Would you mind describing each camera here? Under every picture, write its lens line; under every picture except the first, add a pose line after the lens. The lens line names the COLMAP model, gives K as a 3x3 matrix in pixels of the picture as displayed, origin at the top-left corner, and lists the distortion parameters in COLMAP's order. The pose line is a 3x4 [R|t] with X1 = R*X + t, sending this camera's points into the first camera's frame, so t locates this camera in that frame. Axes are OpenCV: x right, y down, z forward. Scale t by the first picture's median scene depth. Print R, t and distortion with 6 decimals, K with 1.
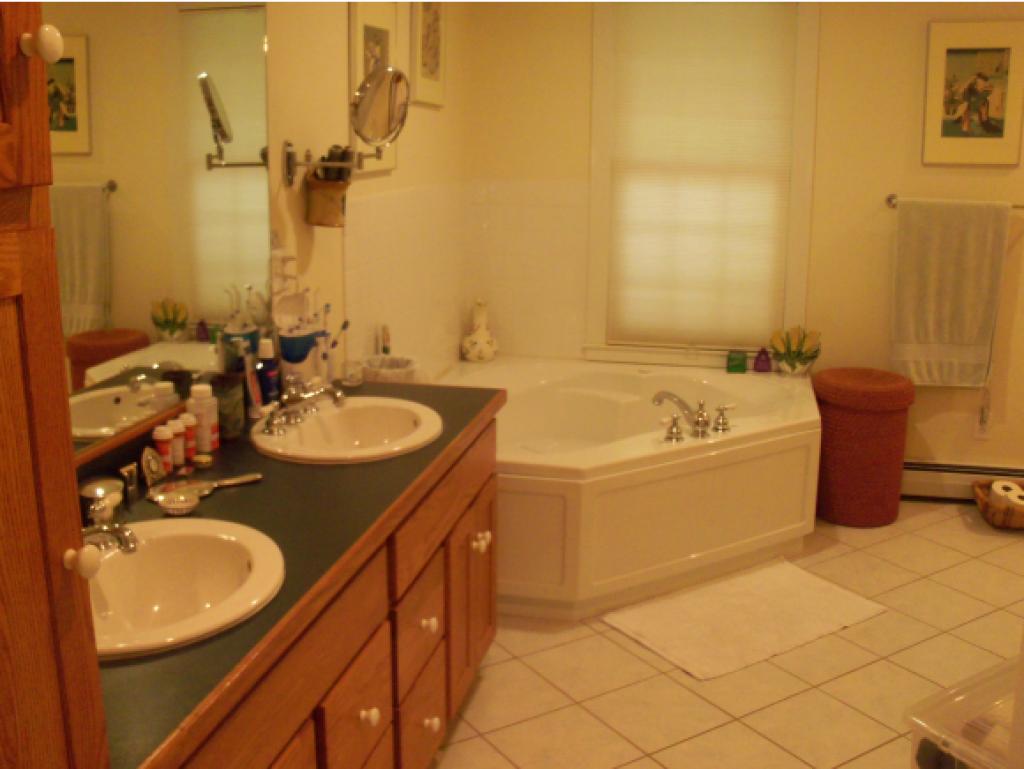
lens RADIAL K [[1063.8, 0, 512.0], [0, 1063.8, 384.5], [0, 0, 1]] dist [-0.255950, 0.239826]
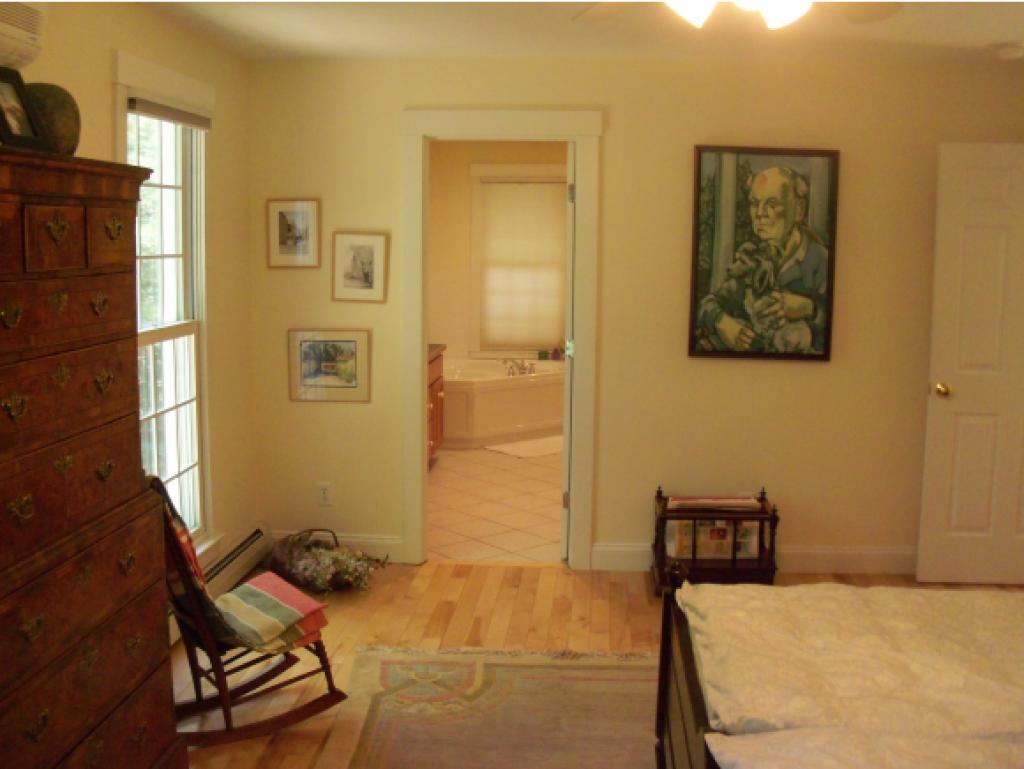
lens RADIAL K [[1063.8, 0, 512.0], [0, 1063.8, 384.5], [0, 0, 1]] dist [-0.255950, 0.239826]
pose [[0.991391, -0.019785, 0.129429, -0.126420], [0.032960, 0.994395, -0.100458, 0.254355], [-0.126716, 0.103859, 0.986487, -1.102102]]
